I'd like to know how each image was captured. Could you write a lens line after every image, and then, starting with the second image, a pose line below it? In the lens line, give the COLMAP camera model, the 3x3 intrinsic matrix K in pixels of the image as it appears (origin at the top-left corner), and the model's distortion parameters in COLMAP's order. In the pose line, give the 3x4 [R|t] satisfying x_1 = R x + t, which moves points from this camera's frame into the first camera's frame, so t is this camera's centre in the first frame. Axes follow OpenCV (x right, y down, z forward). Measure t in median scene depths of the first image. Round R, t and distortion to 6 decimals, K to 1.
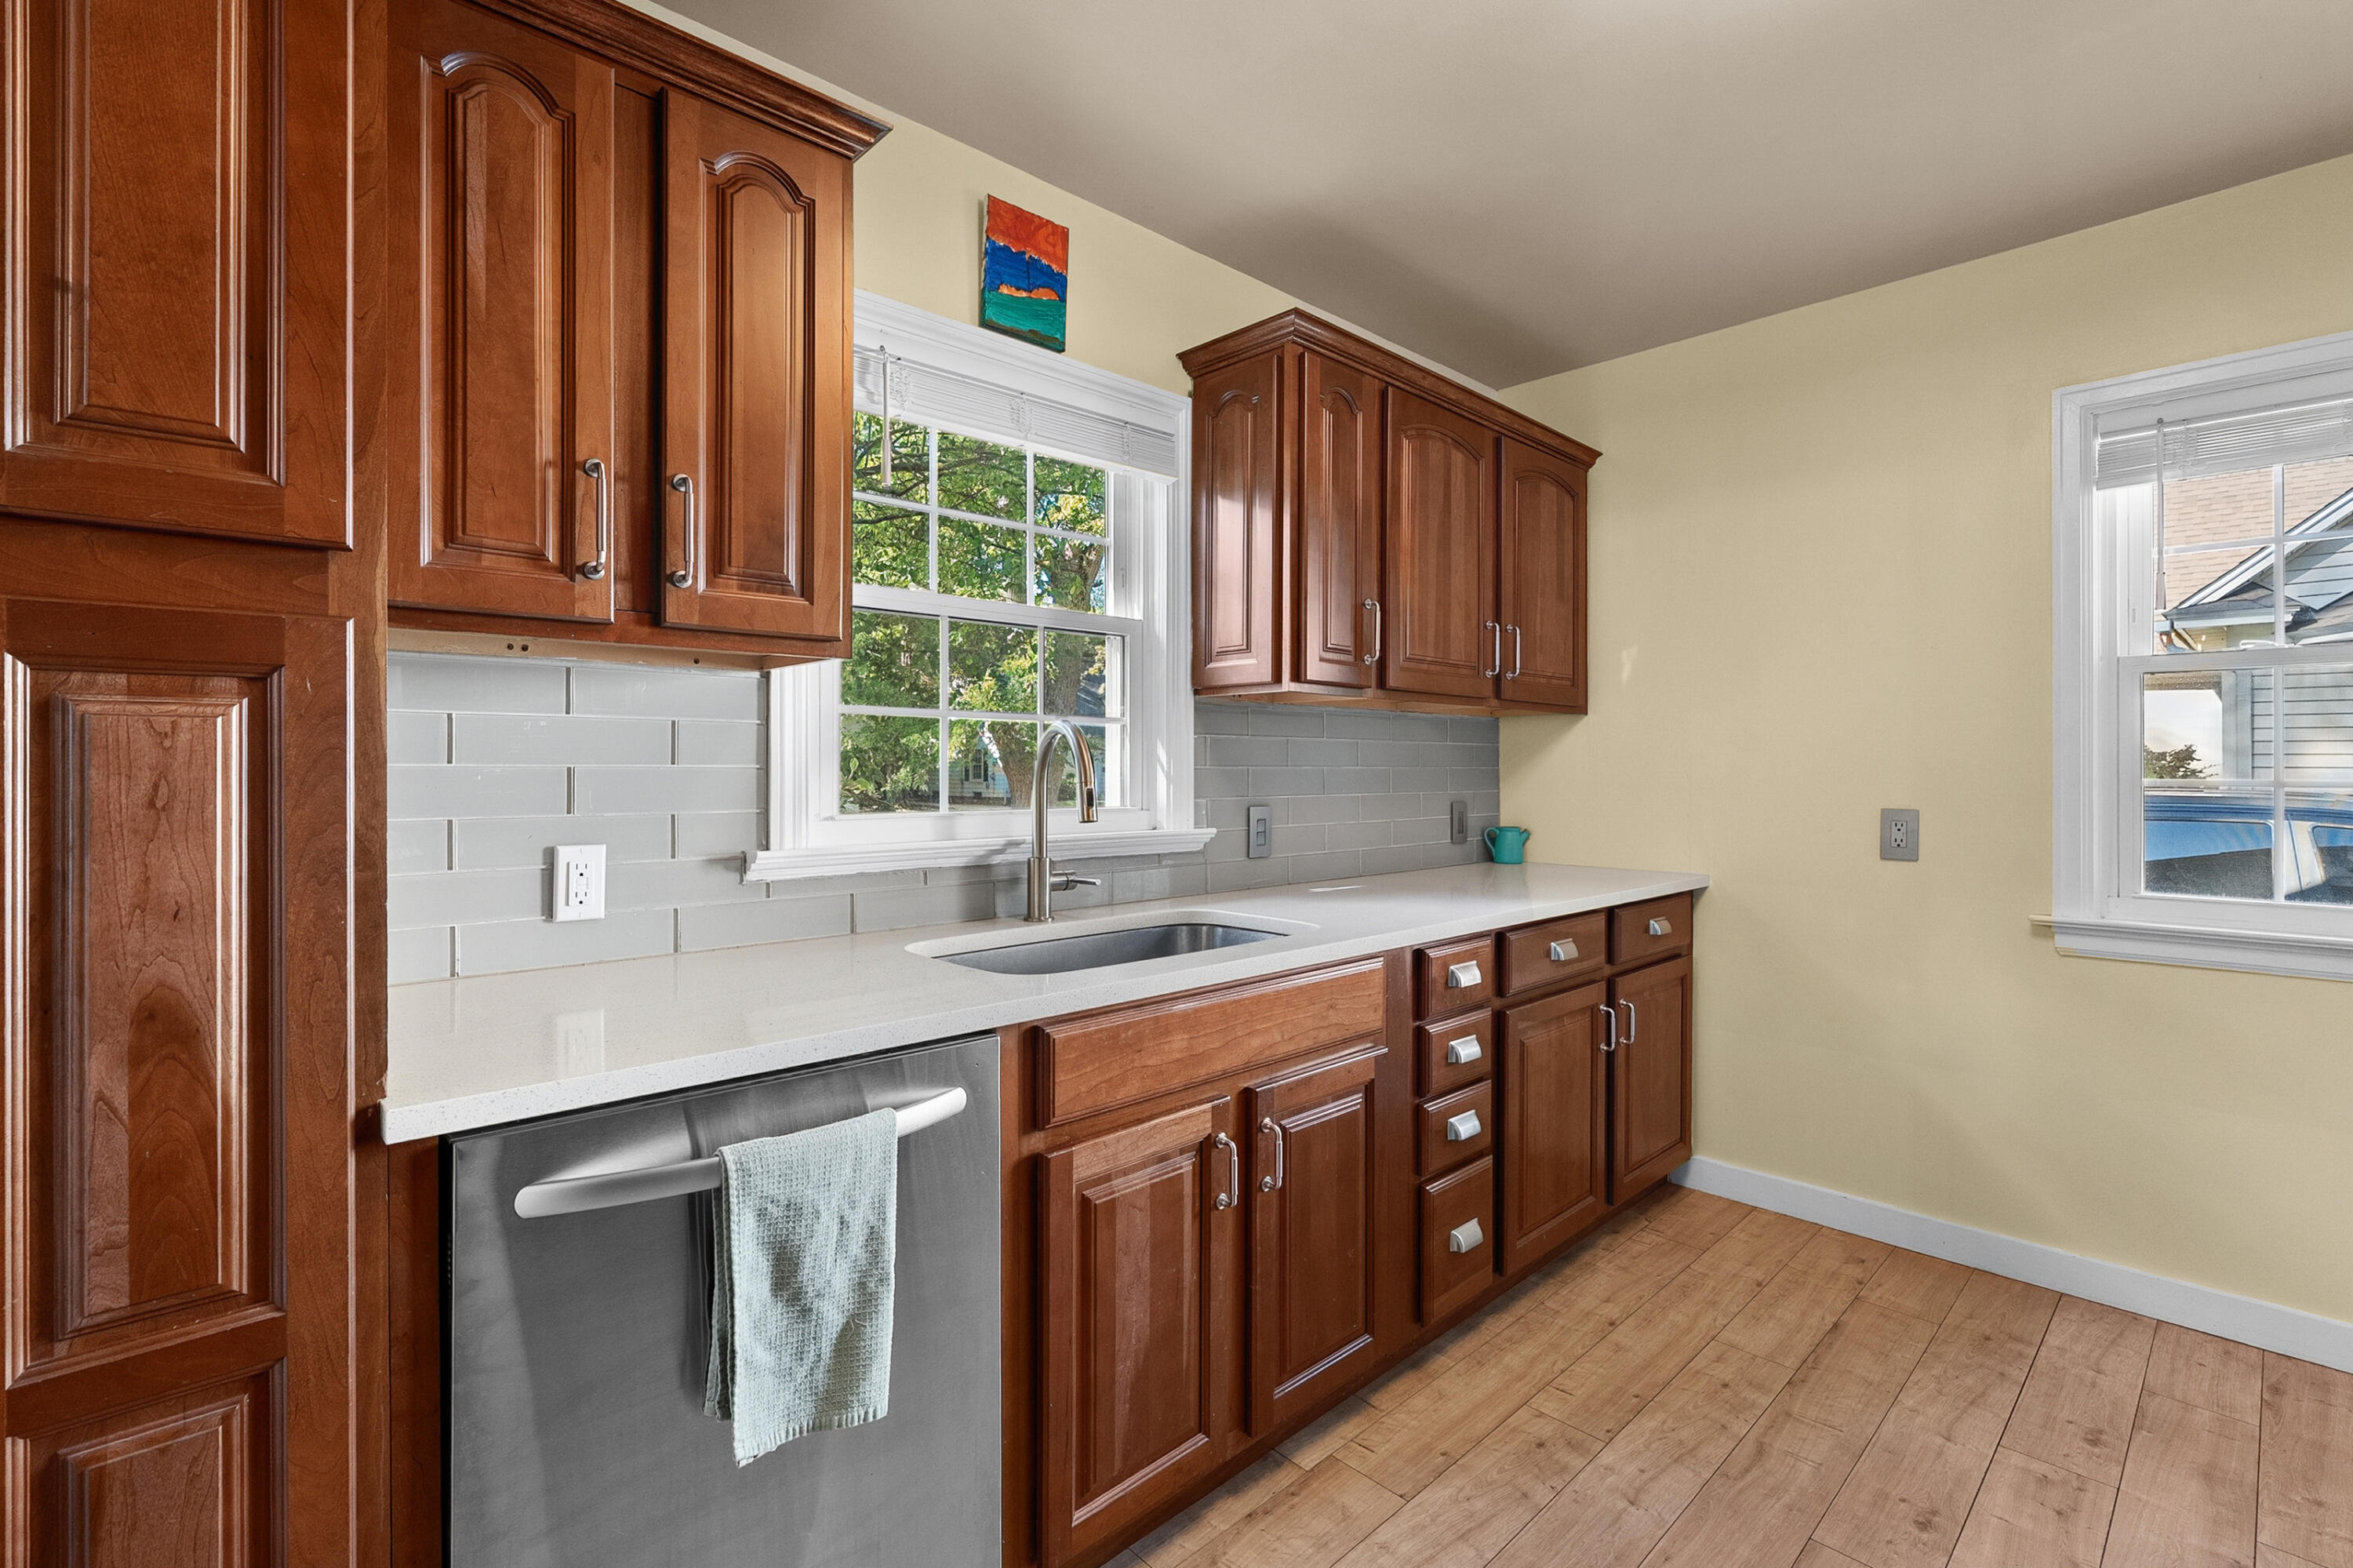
lens RADIAL K [[1059.7, 0, 1166.4], [0, 1059.7, 767.3], [0, 0, 1]] dist [-0.009805, 0.003018]
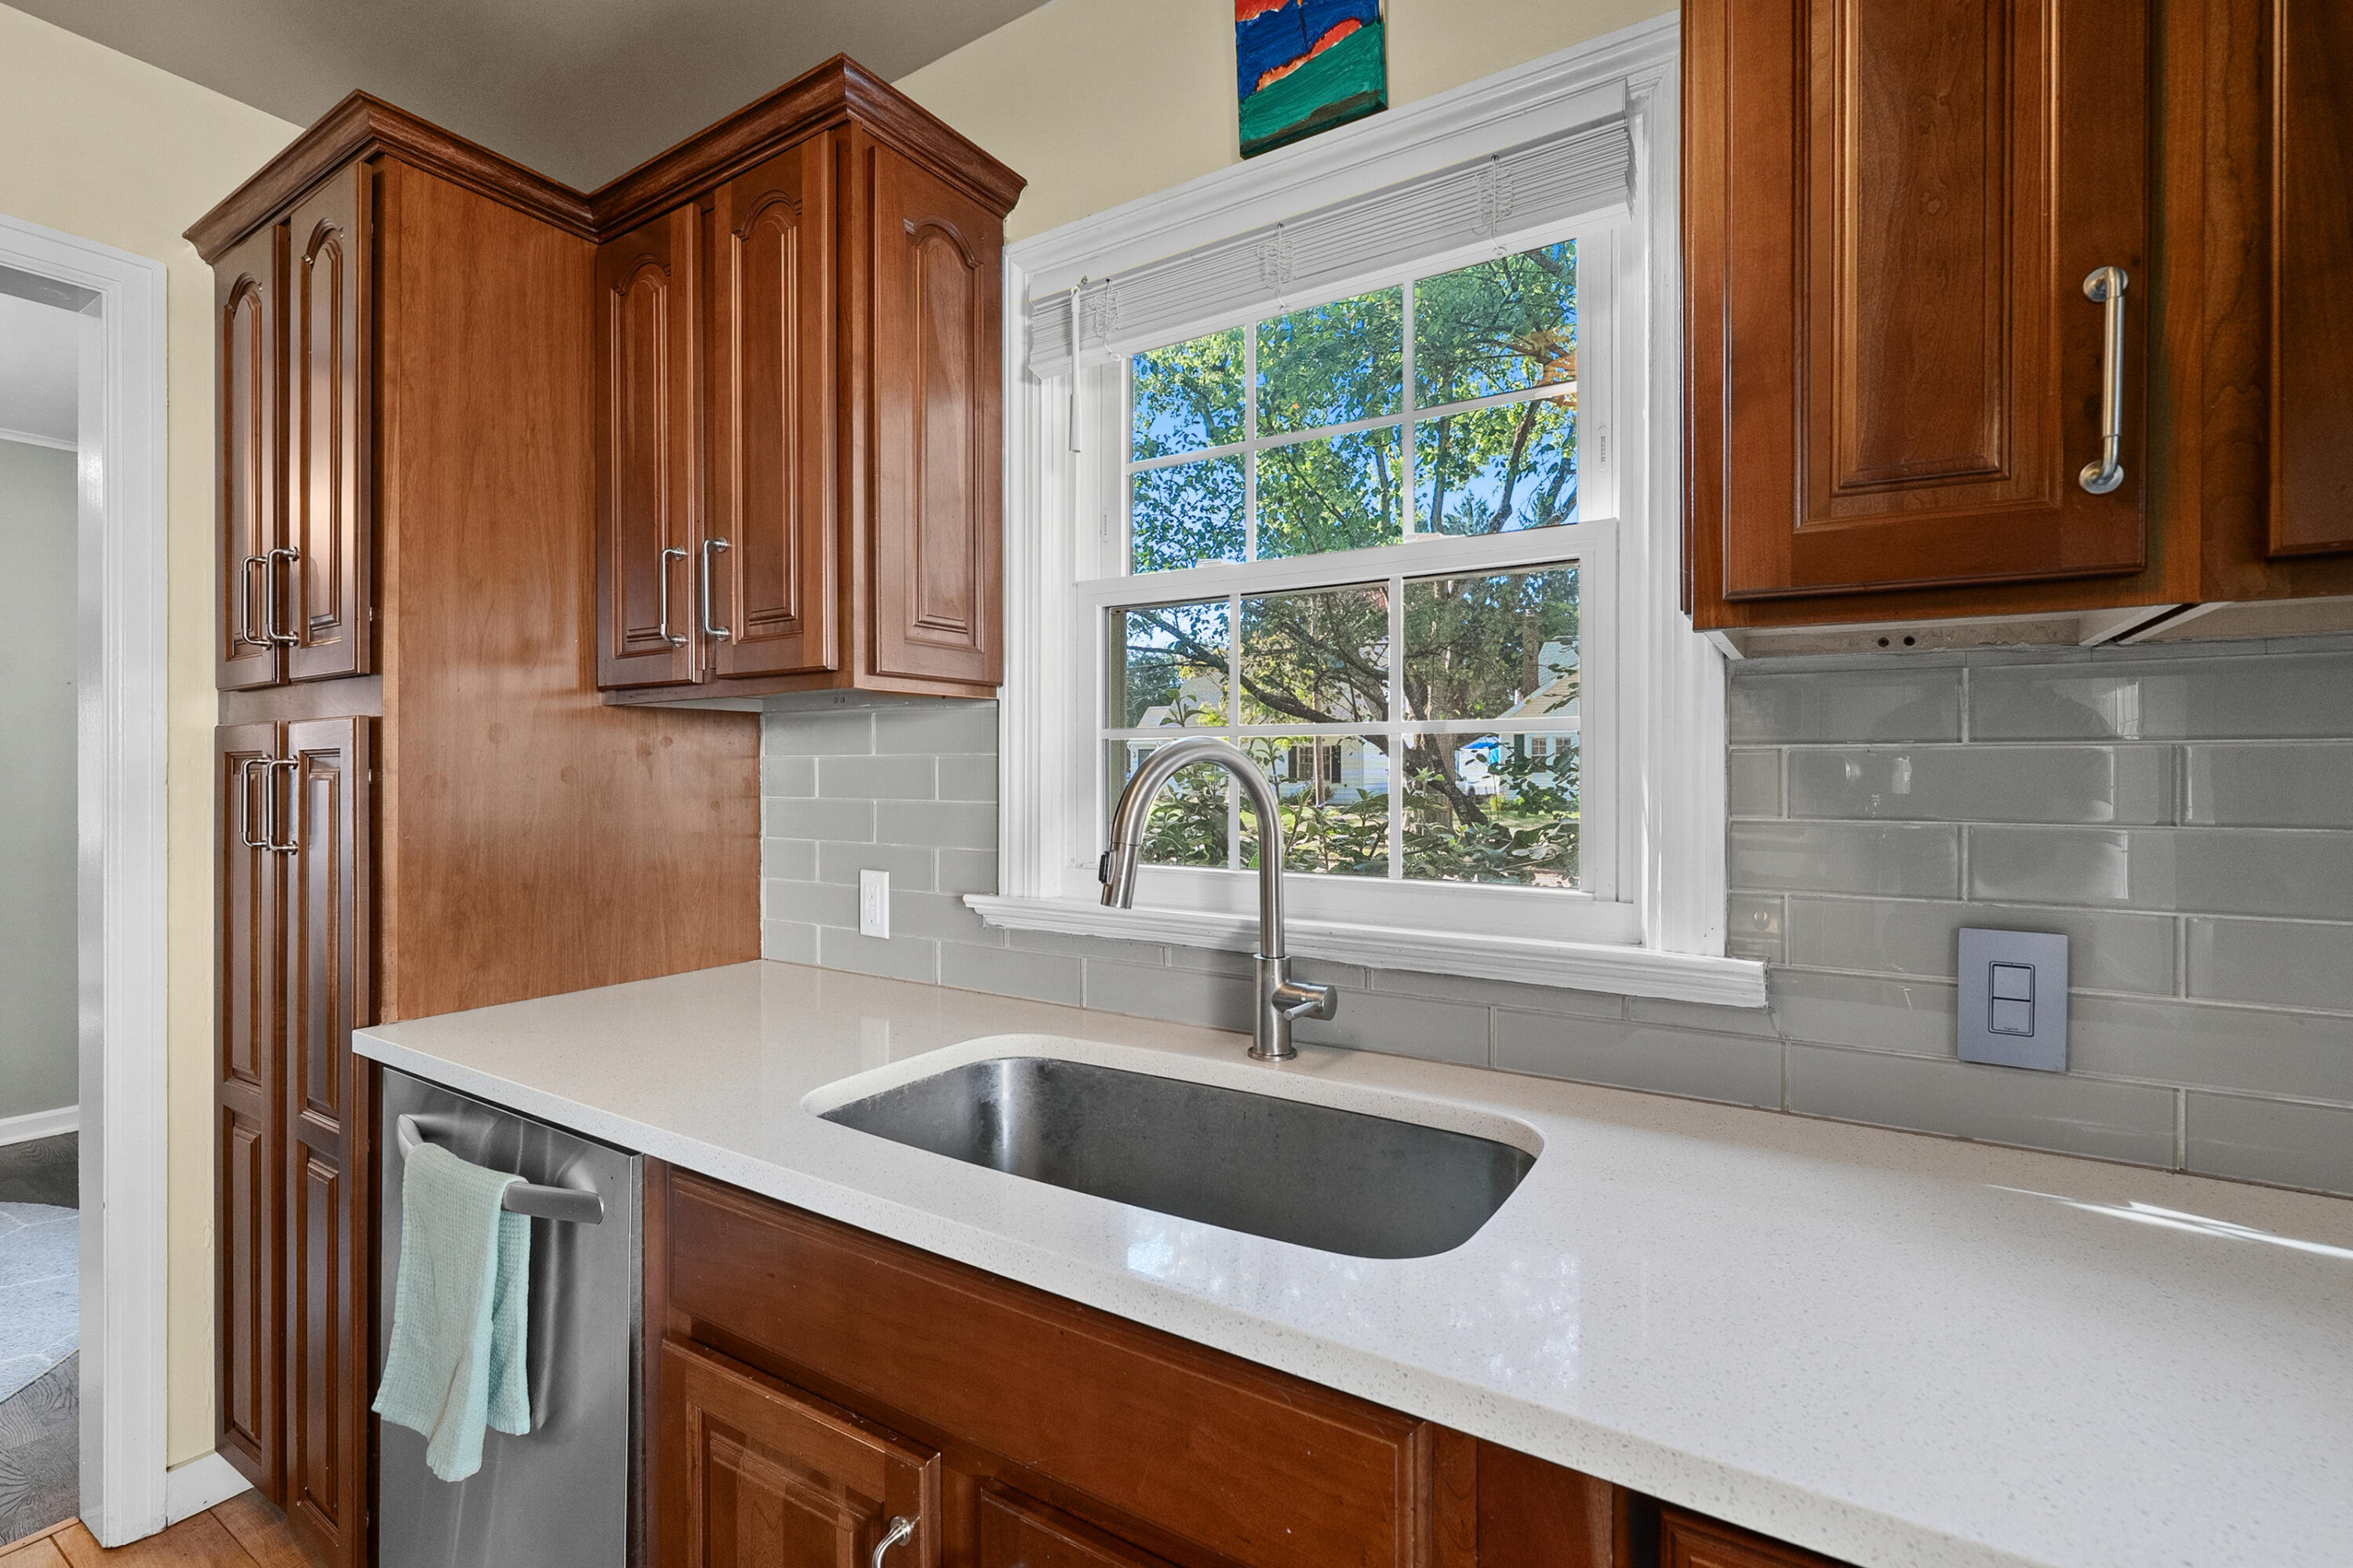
lens RADIAL K [[1059.7, 0, 1173.8], [0, 1059.7, 772.2], [0, 0, 1]] dist [-0.009805, 0.003018]
pose [[0.248202, 0.003512, -0.968702, 0.449283], [0.000519, 0.999993, 0.003758, -0.024615], [0.968708, -0.001435, 0.248198, 0.750272]]
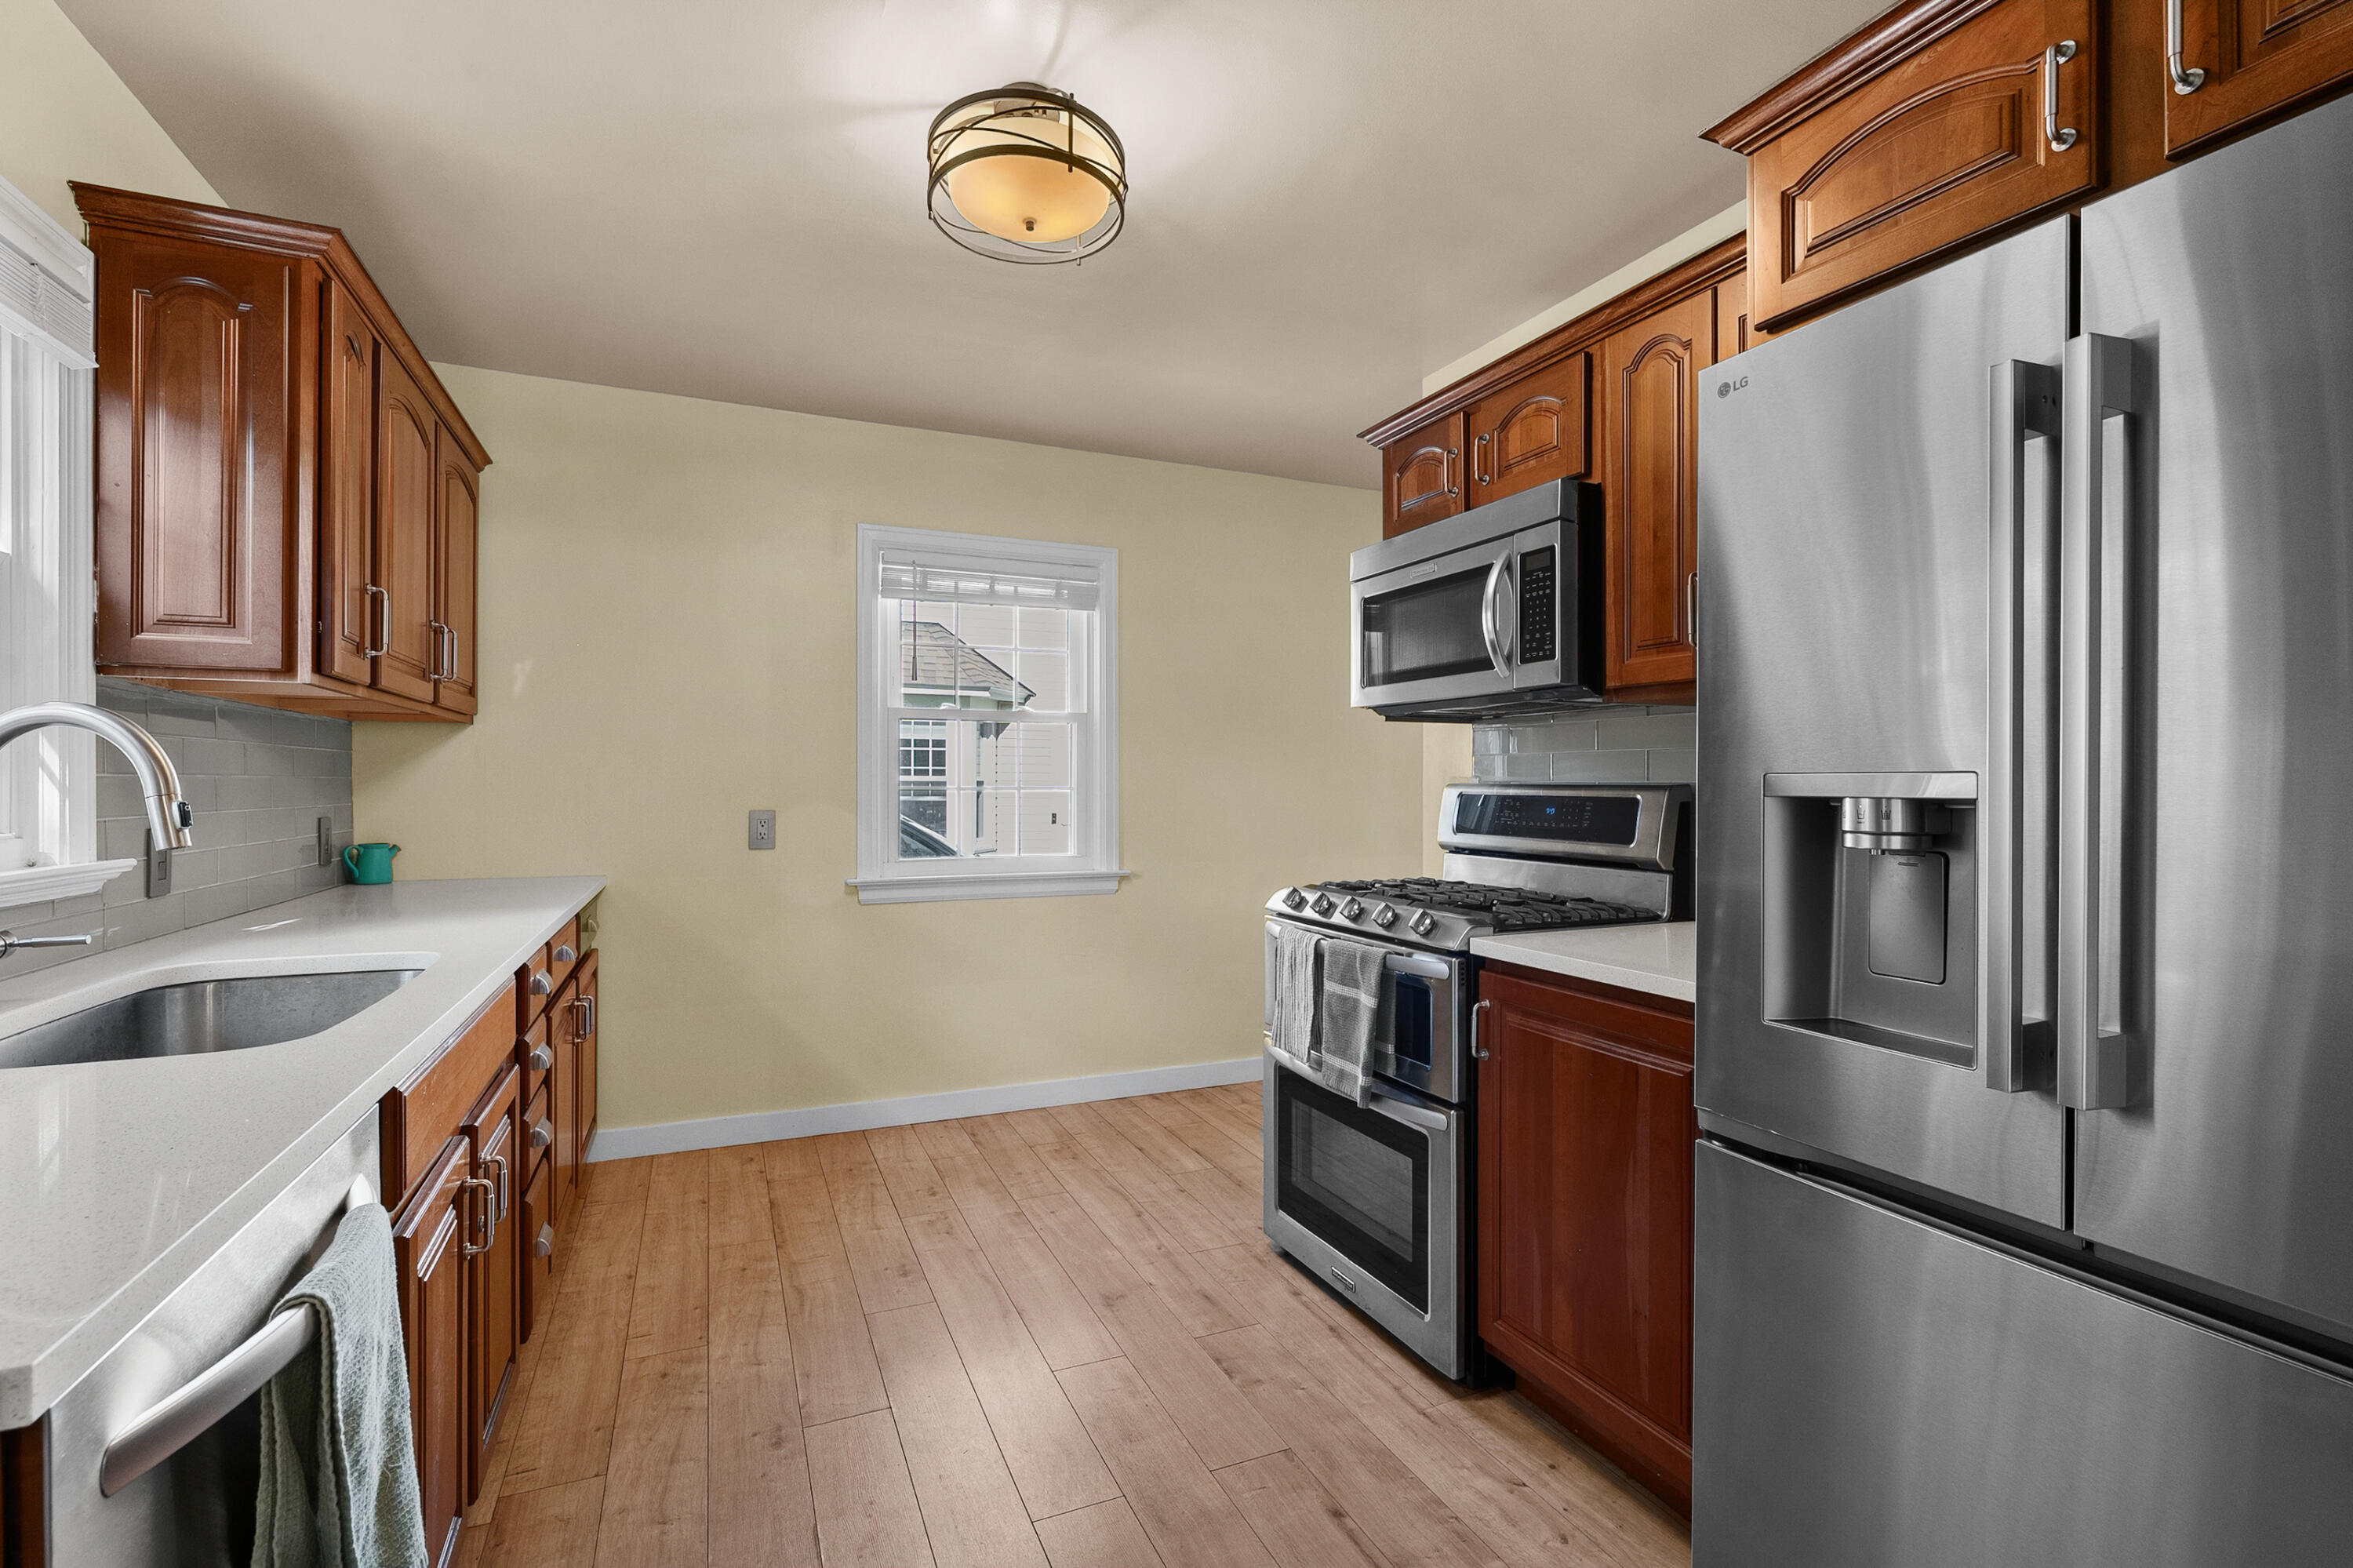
lens RADIAL K [[1059.7, 0, 1167.2], [0, 1059.7, 787.6], [0, 0, 1]] dist [-0.009805, 0.003018]
pose [[0.335913, -0.005203, 0.941878, -0.449612], [-0.001307, 0.999981, 0.005990, 0.003786], [-0.941892, -0.003243, 0.335900, 0.097320]]
